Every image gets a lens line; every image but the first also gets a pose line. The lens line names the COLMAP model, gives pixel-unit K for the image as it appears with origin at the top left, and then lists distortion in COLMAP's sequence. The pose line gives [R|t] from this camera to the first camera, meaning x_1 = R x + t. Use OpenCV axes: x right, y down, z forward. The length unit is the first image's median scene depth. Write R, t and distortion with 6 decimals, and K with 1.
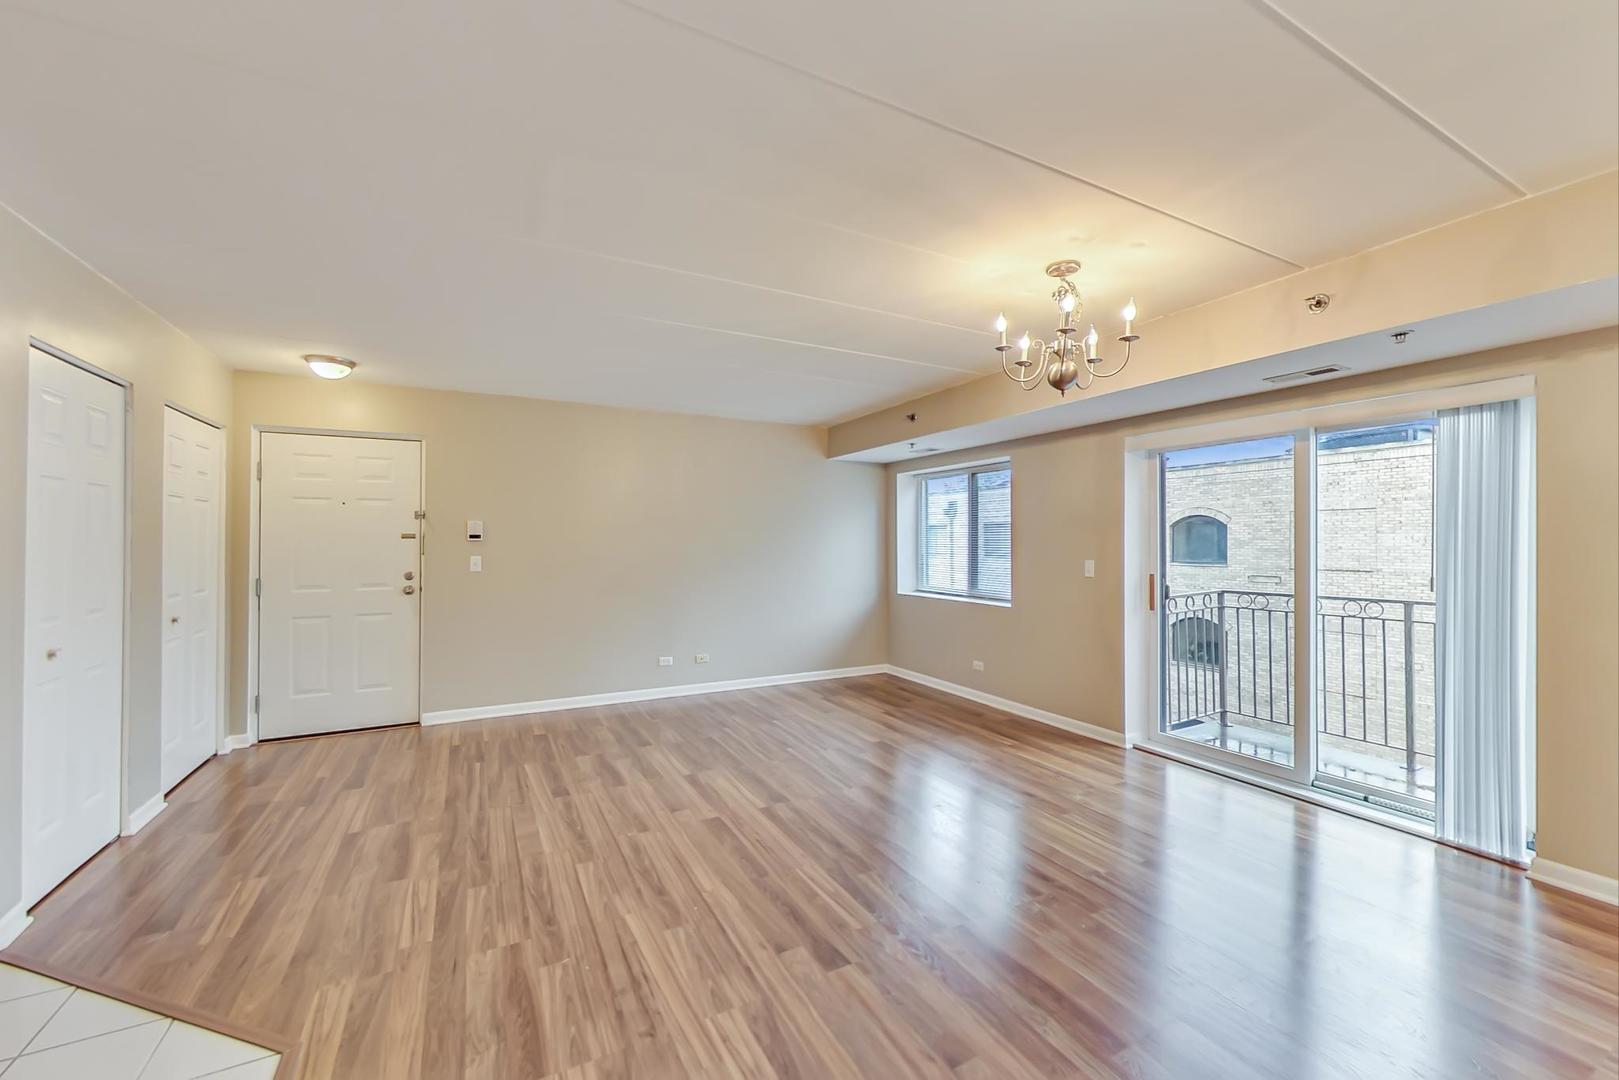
lens RADIAL K [[790.2, 0, 809.5], [0, 790.2, 540.0], [0, 0, 1]] dist [0.011686, -0.012791]
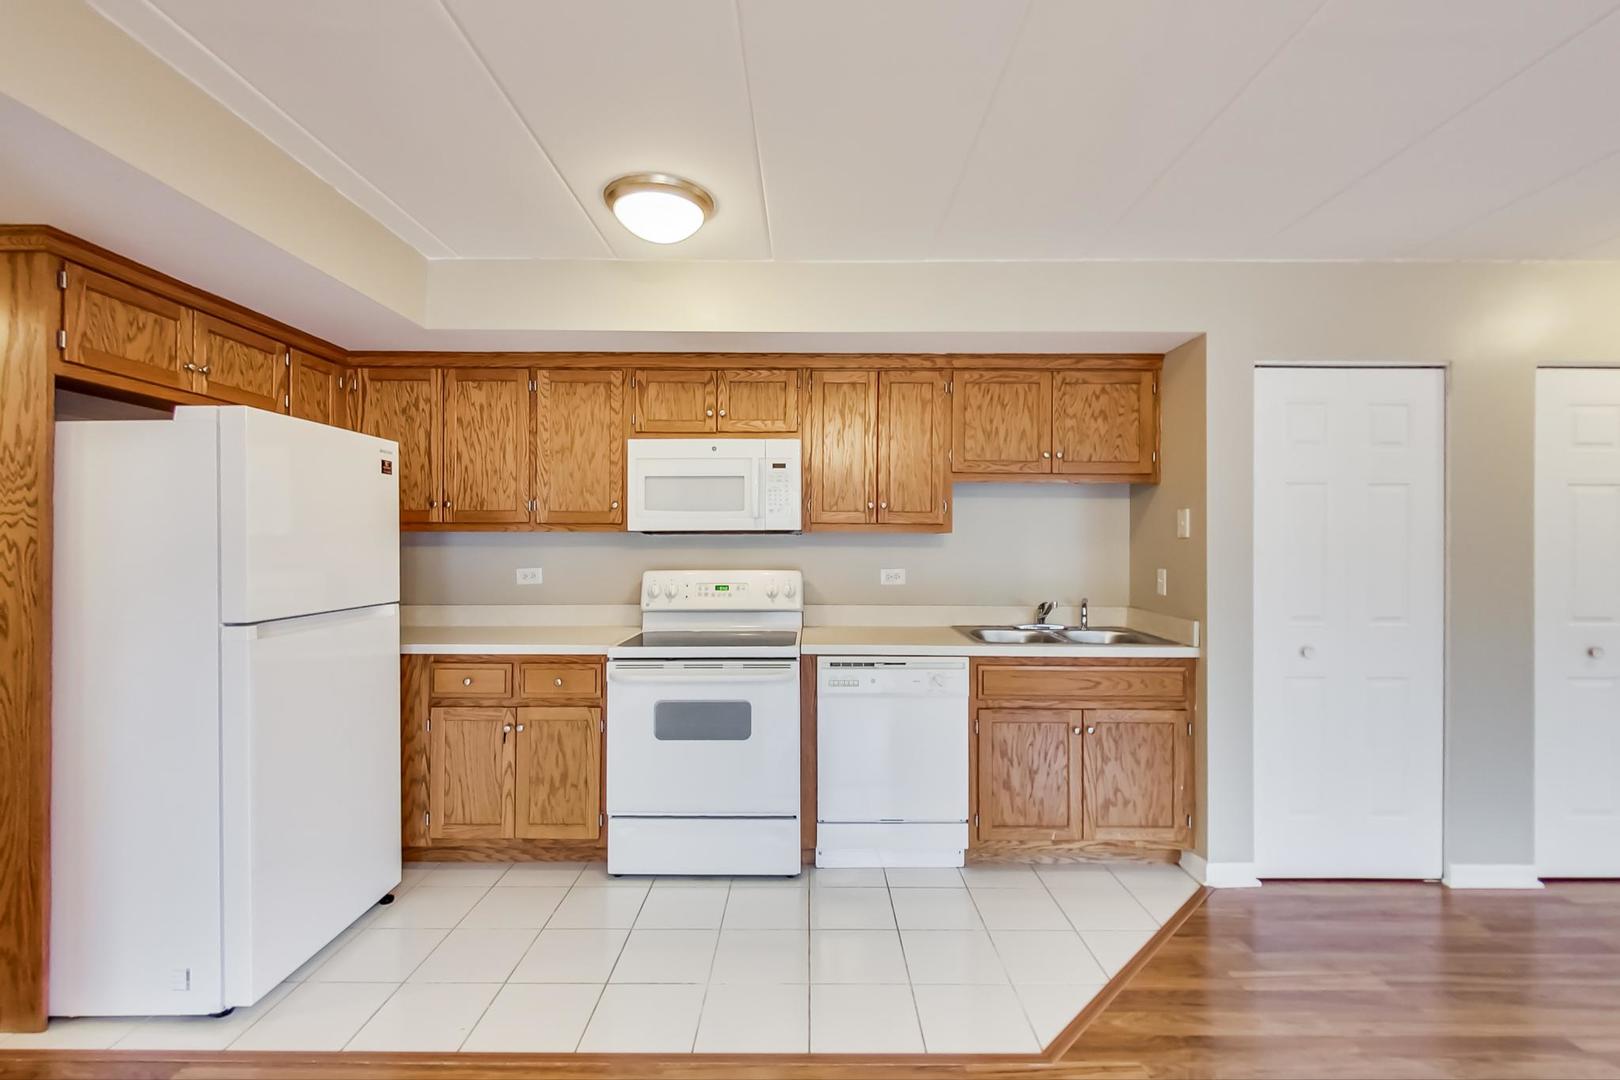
lens RADIAL K [[790.7, 0, 810.0], [0, 790.7, 540.0], [0, 0, 1]] dist [0.011686, -0.012791]
pose [[-0.497353, -0.013840, -0.867438, 0.249288], [-0.004367, 0.999900, -0.013449, 0.012897], [0.867537, -0.002901, -0.497364, 0.881859]]
